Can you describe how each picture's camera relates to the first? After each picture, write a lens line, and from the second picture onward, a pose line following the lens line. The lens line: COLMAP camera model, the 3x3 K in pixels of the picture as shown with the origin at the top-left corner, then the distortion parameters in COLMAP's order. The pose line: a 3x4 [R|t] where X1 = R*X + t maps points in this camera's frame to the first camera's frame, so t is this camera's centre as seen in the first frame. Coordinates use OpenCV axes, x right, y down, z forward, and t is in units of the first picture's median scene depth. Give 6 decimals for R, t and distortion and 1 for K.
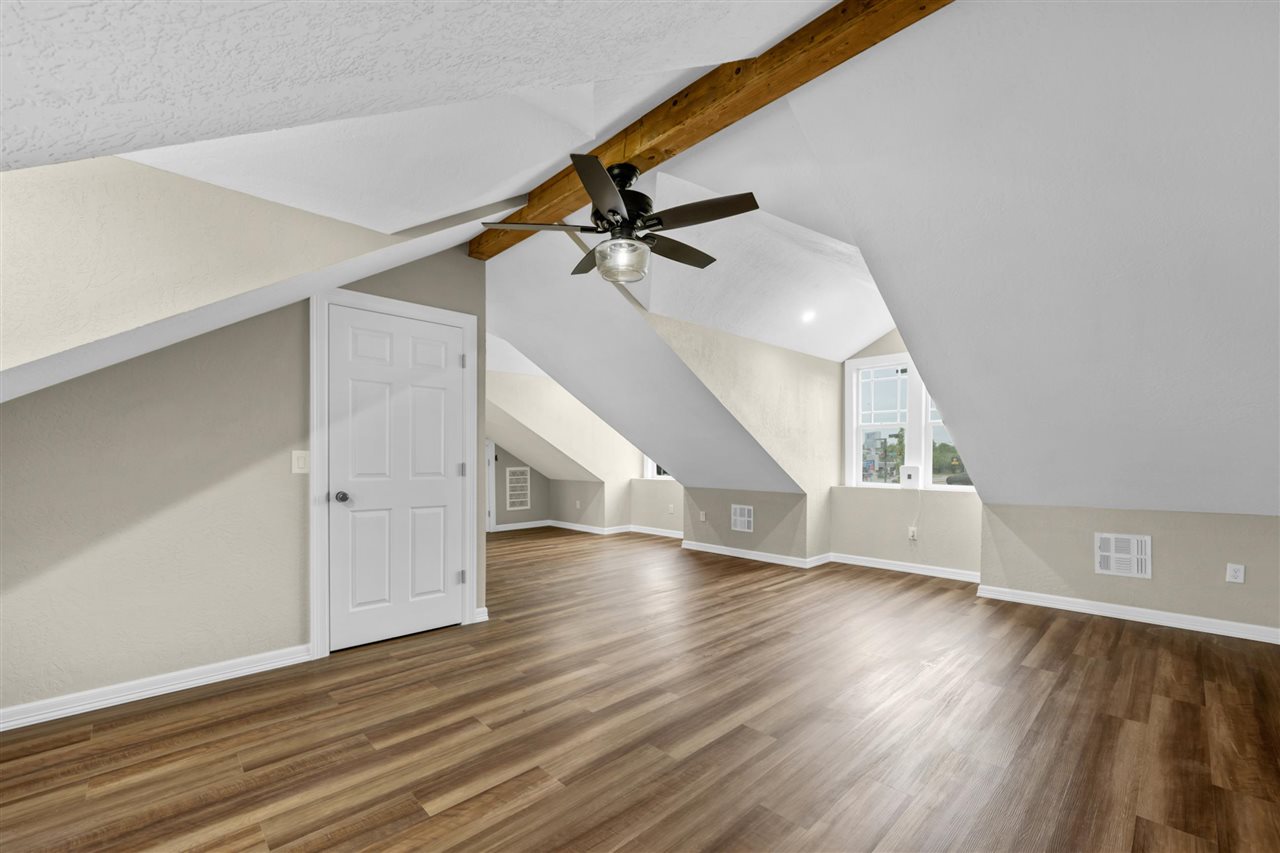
lens RADIAL K [[538.0, 0, 646.5], [0, 538.0, 461.1], [0, 0, 1]] dist [-0.000490, 0.000023]
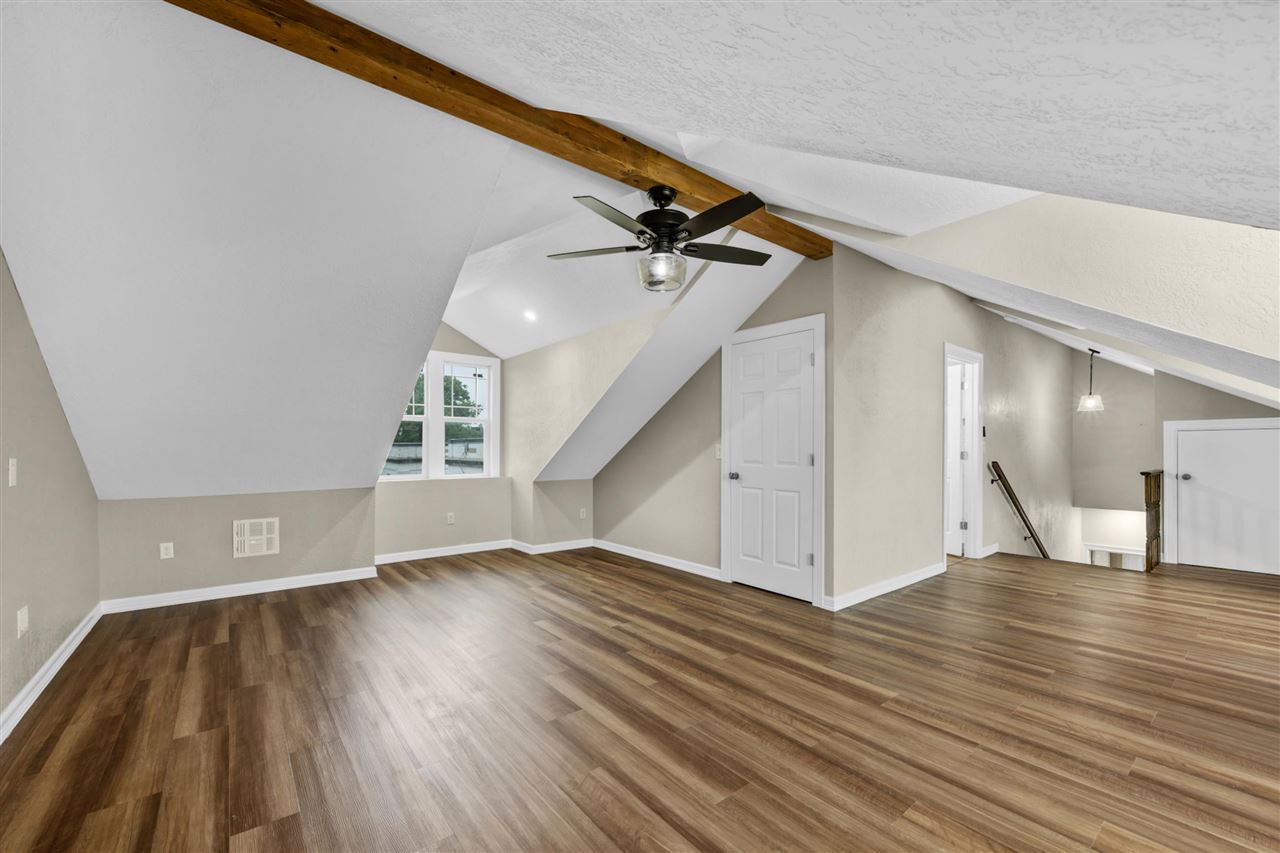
lens RADIAL K [[531.6, 0, 643.5], [0, 531.6, 435.8], [0, 0, 1]] dist [-0.001403, -0.000059]
pose [[-0.116066, -0.024771, -0.992933, 0.919815], [-0.008430, 0.999678, -0.023954, -0.003668], [0.993206, 0.005590, -0.116238, 0.962674]]
